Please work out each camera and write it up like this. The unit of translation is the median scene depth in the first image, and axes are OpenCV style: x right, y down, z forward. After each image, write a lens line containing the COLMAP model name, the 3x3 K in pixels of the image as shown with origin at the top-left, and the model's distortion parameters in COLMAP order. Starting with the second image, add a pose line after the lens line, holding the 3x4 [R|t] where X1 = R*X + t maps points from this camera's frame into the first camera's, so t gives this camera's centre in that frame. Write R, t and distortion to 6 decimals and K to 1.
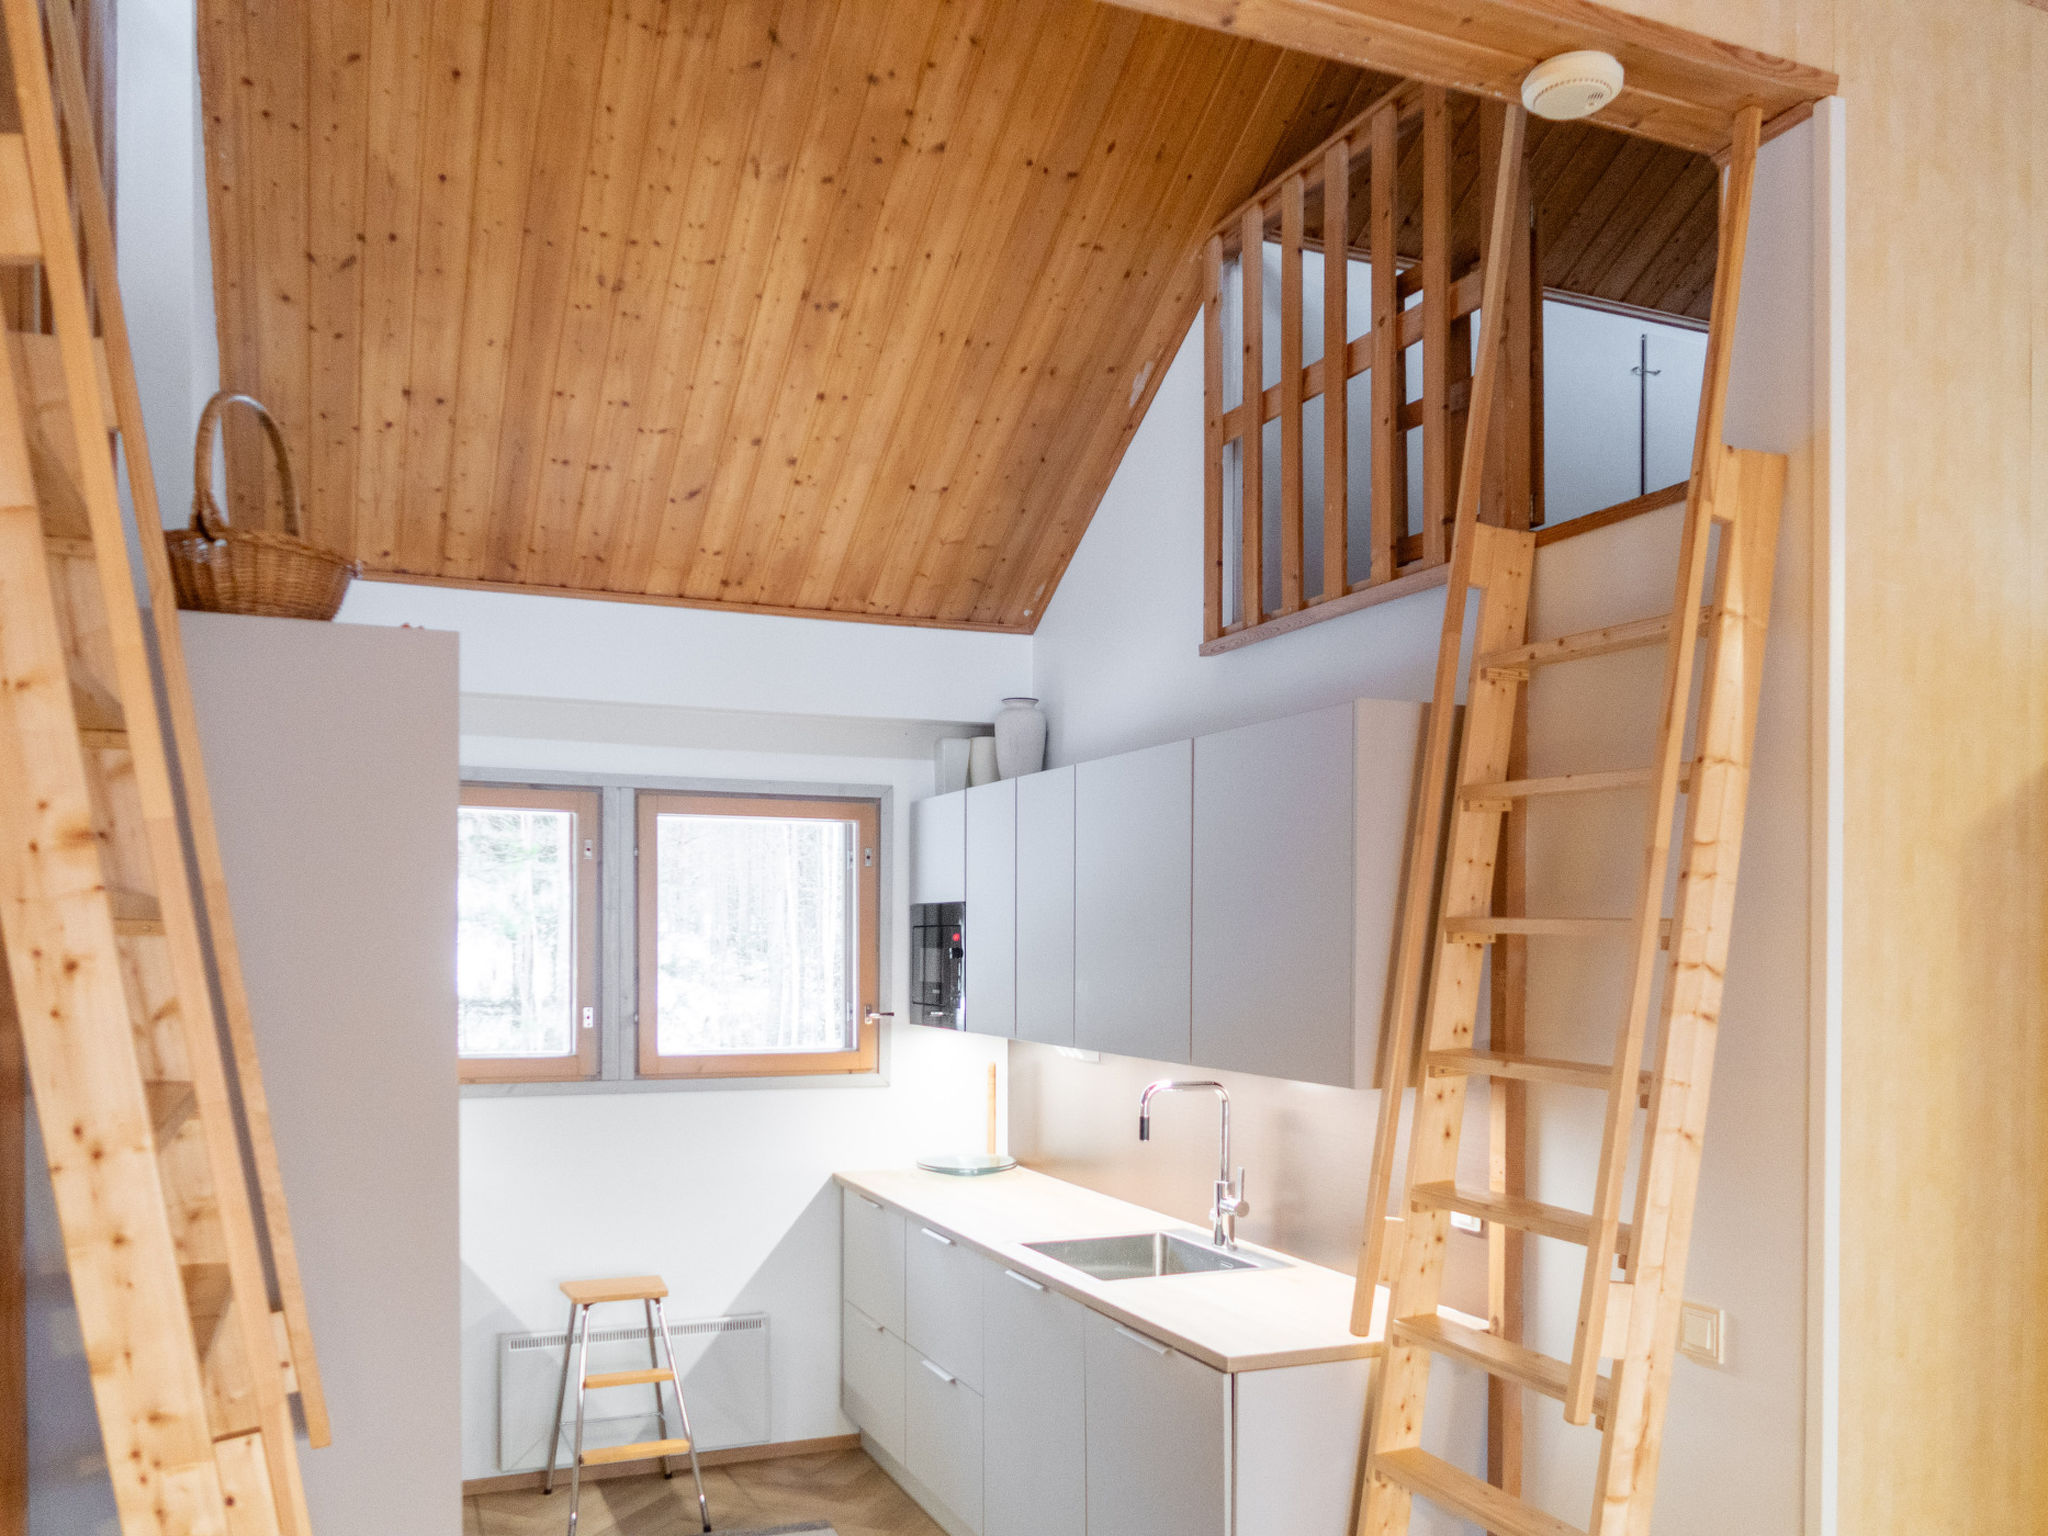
lens RADIAL K [[1604.1, 0, 1044.4], [0, 1604.1, 965.1], [0, 0, 1]] dist [-0.024901, -0.010590]
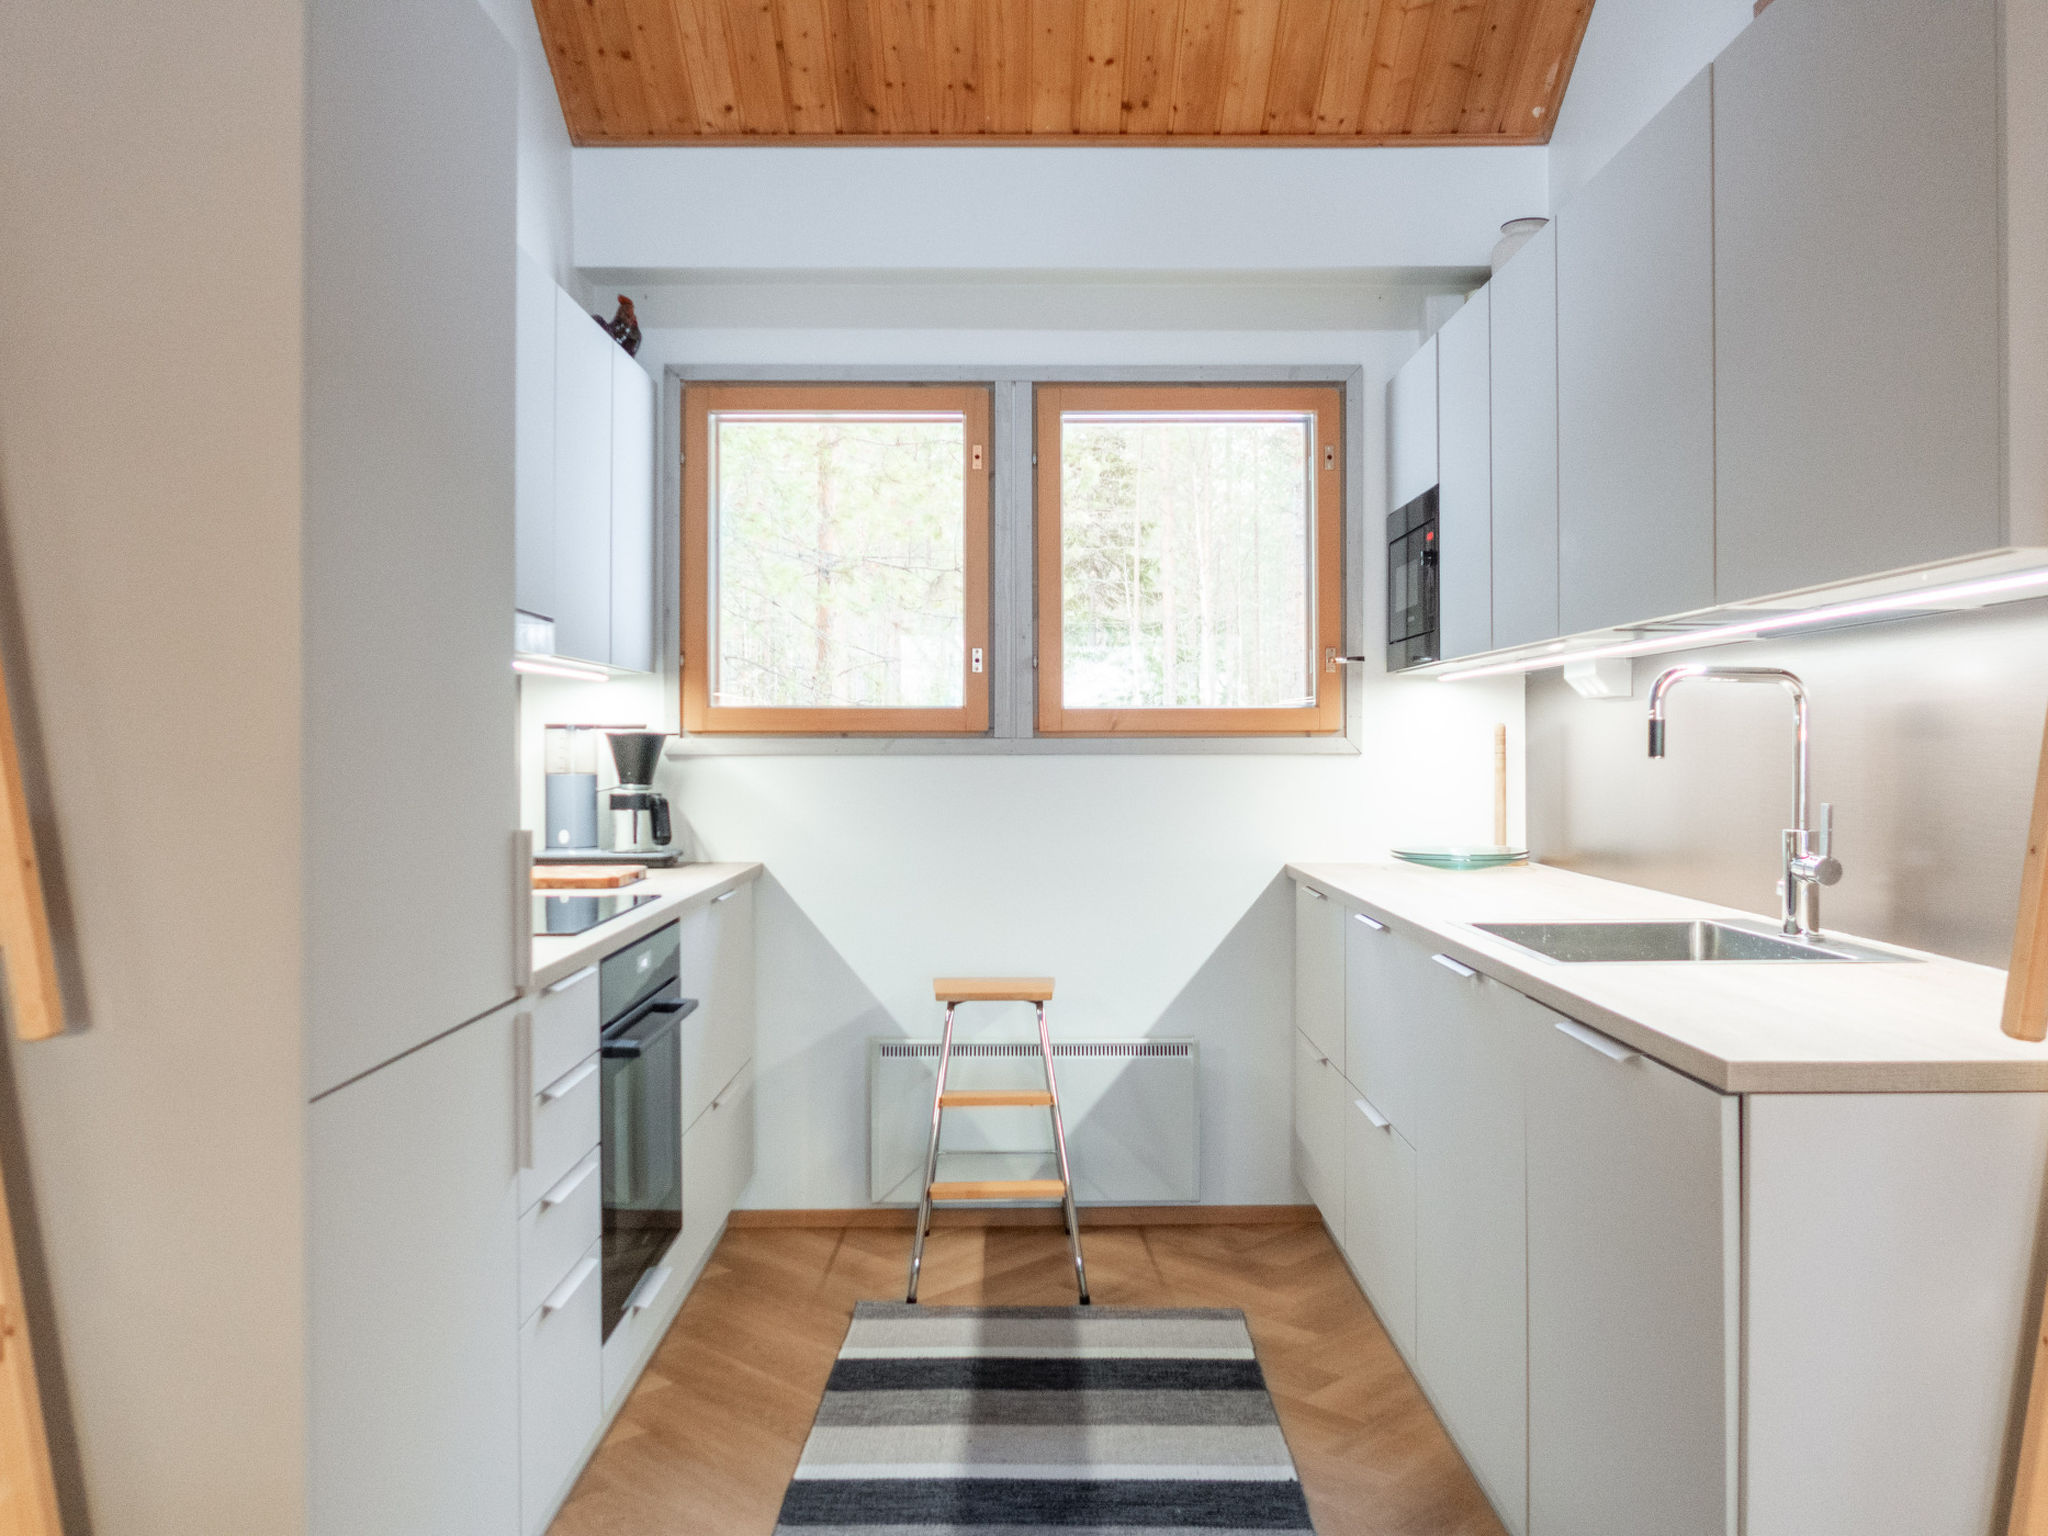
lens RADIAL K [[1604.1, 0, 1038.3], [0, 1604.1, 729.7], [0, 0, 1]] dist [-0.024901, -0.010590]
pose [[0.921041, -0.010036, -0.389336, 0.066414], [0.002056, 0.999779, -0.020909, 0.088078], [0.389460, 0.018458, 0.920858, 0.260264]]
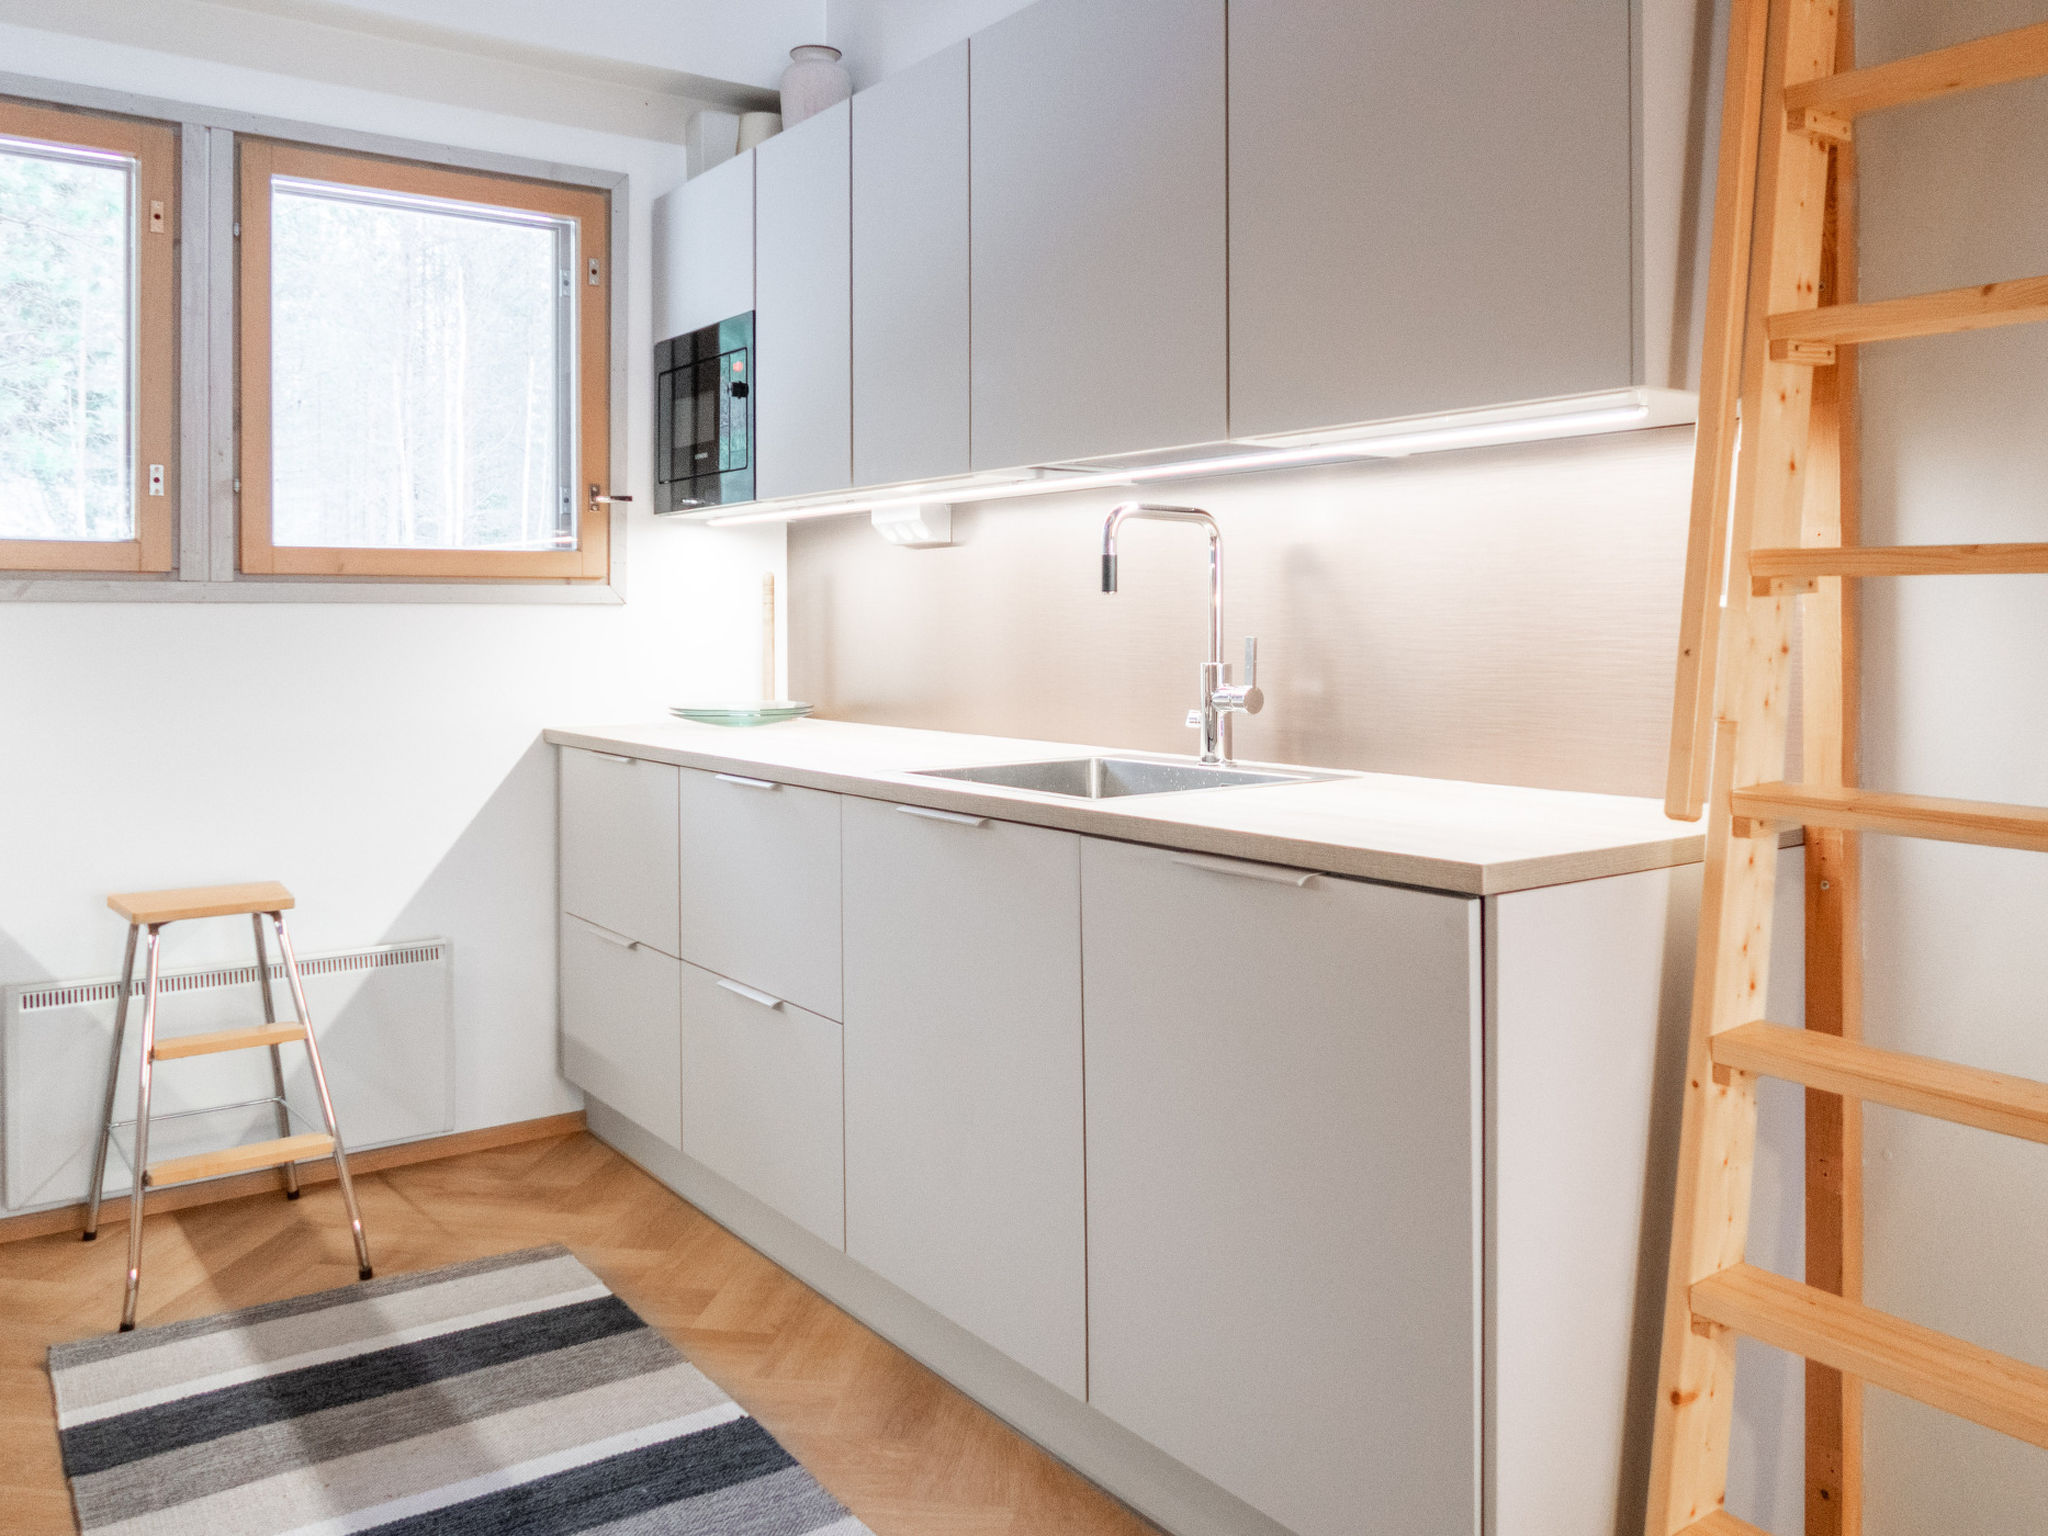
lens RADIAL K [[1604.1, 0, 1024.9], [0, 1604.1, 613.8], [0, 0, 1]] dist [-0.024901, -0.010590]
pose [[0.971803, -0.006066, 0.235716, -0.101900], [0.009707, 0.999851, -0.014290, 0.100922], [-0.235594, 0.016176, 0.971717, 0.315307]]
